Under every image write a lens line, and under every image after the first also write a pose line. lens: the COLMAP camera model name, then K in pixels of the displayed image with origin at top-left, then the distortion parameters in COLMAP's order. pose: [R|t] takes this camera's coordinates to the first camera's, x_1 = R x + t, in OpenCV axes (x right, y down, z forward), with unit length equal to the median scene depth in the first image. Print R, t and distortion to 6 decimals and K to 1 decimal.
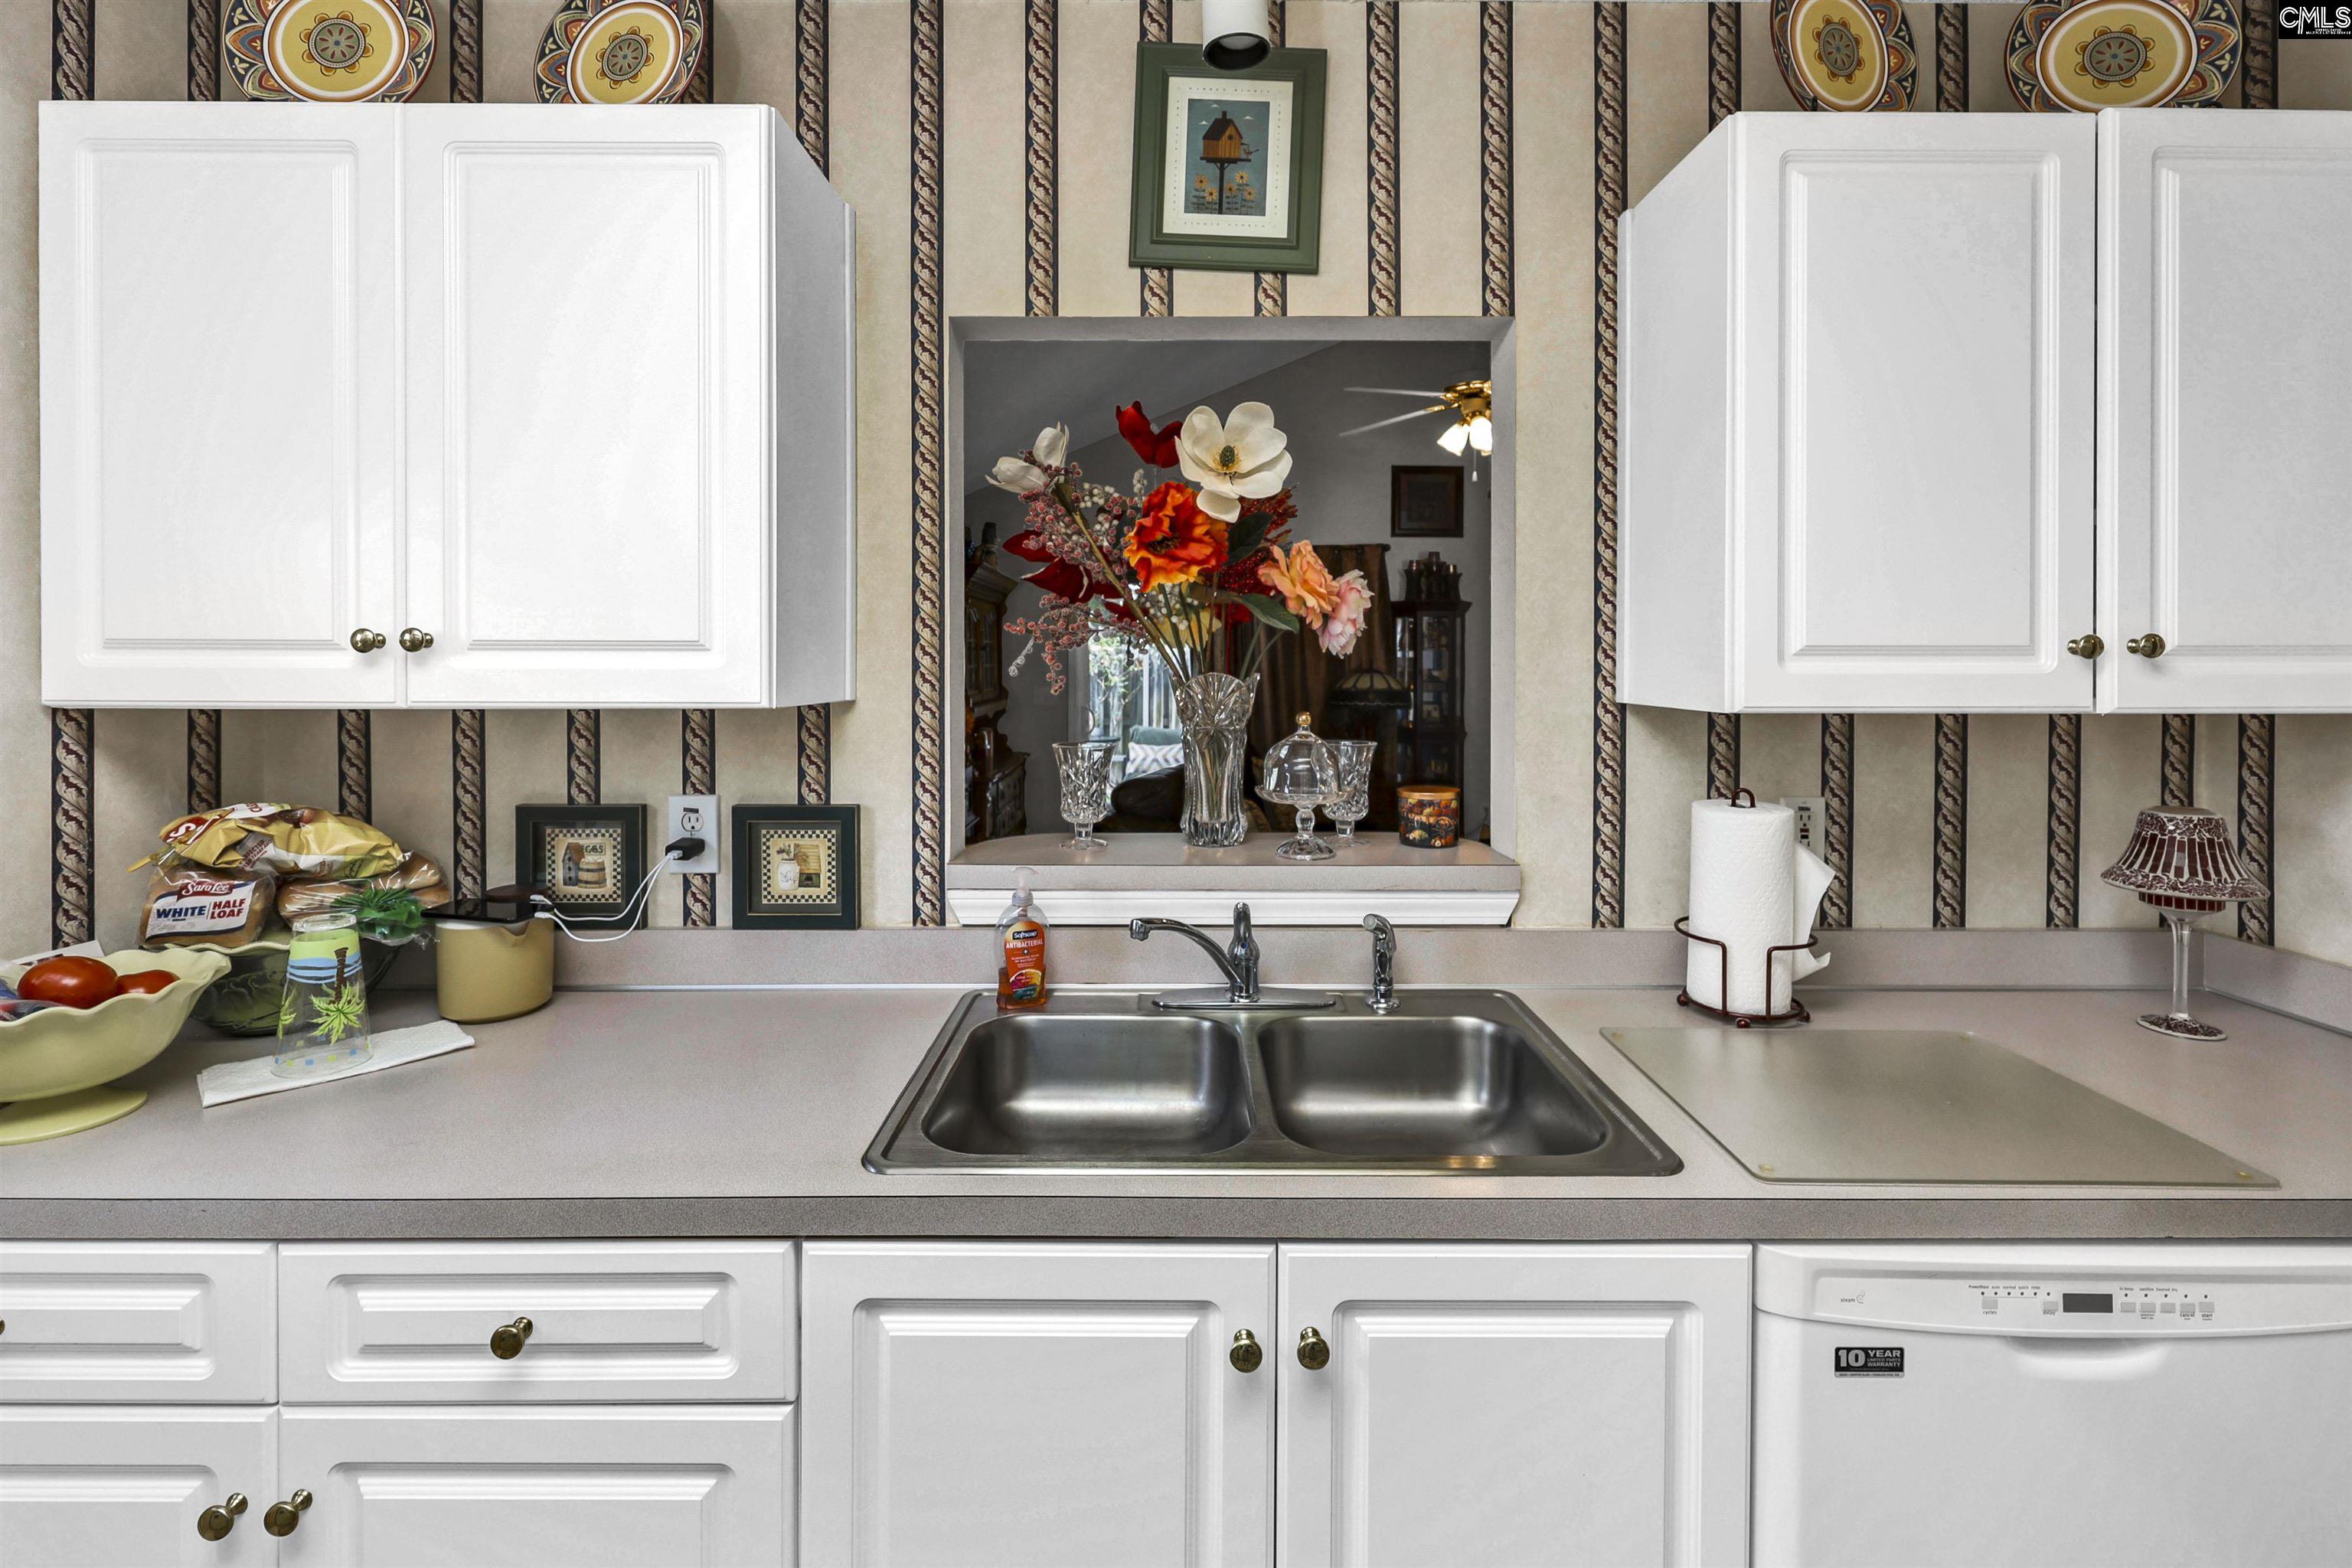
lens RADIAL K [[1012.7, 0, 1173.7], [0, 1012.7, 663.6], [0, 0, 1]] dist [-0.002765, -0.000227]
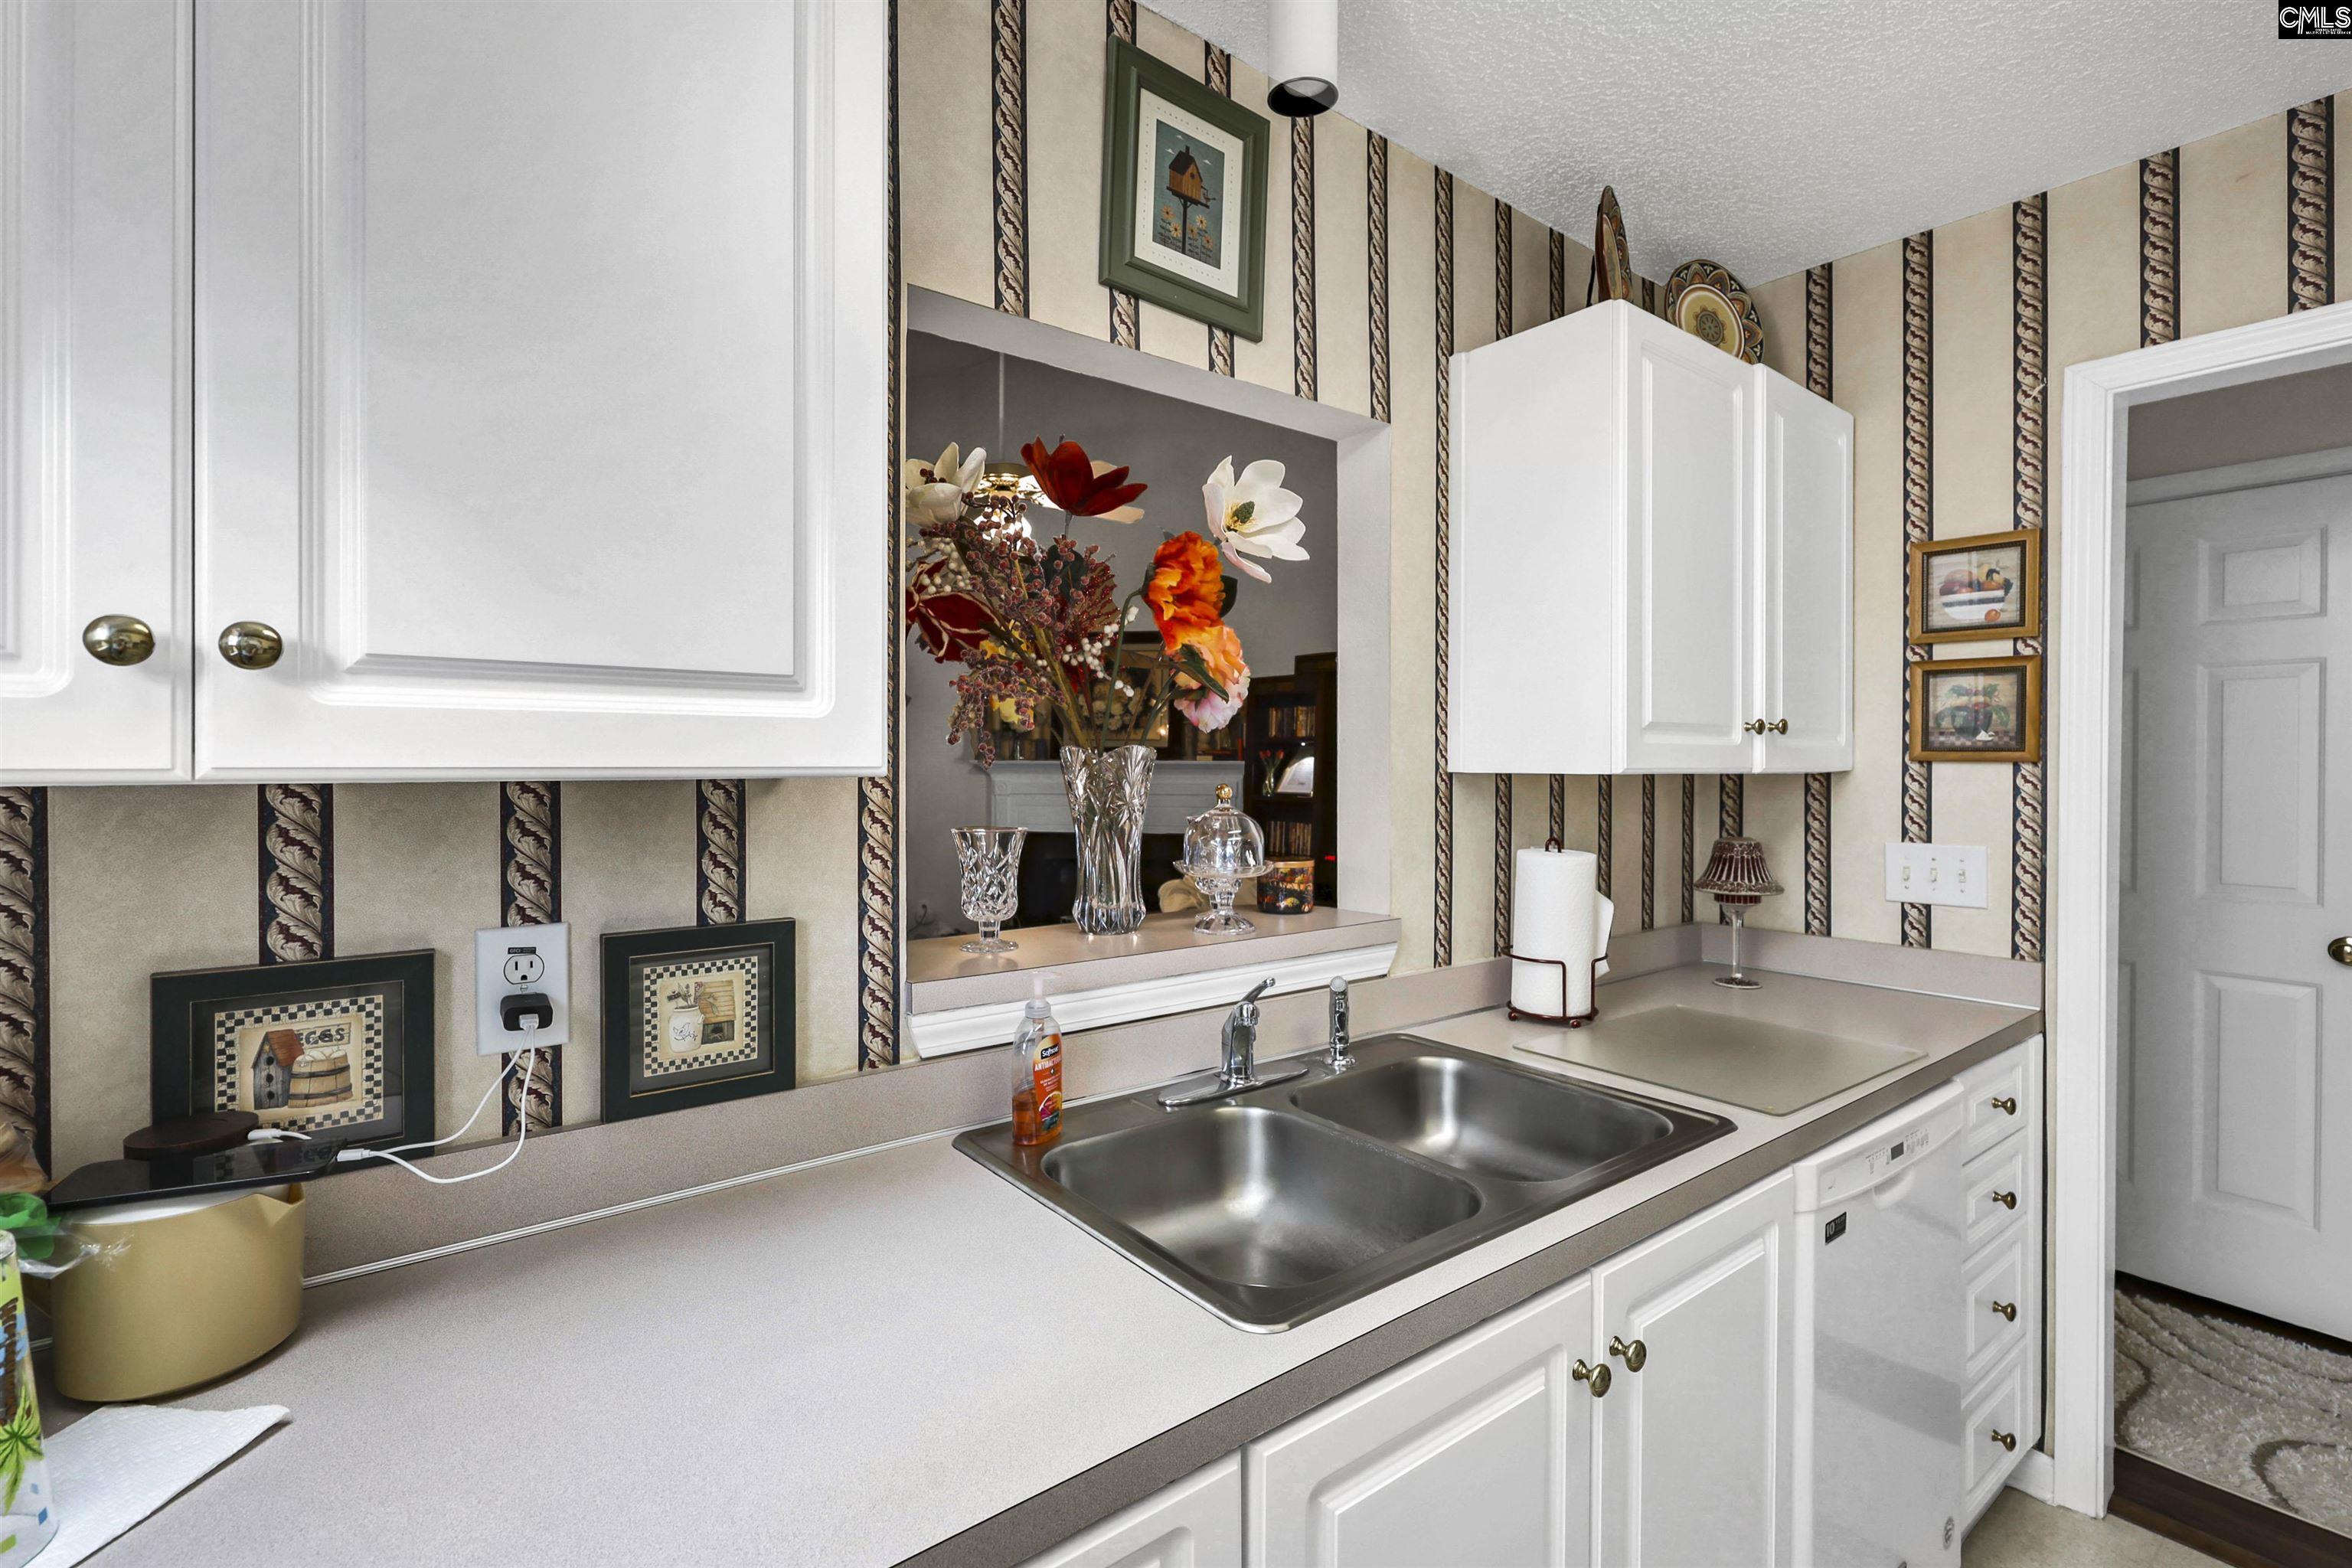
lens RADIAL K [[1026.9, 0, 1140.6], [0, 1026.9, 765.7], [0, 0, 1]] dist [-0.000021, -0.000362]
pose [[0.807018, -0.001618, 0.590525, -0.547166], [0.002525, 0.999997, -0.000711, 0.030941], [-0.590522, 0.002065, 0.807019, 0.254589]]
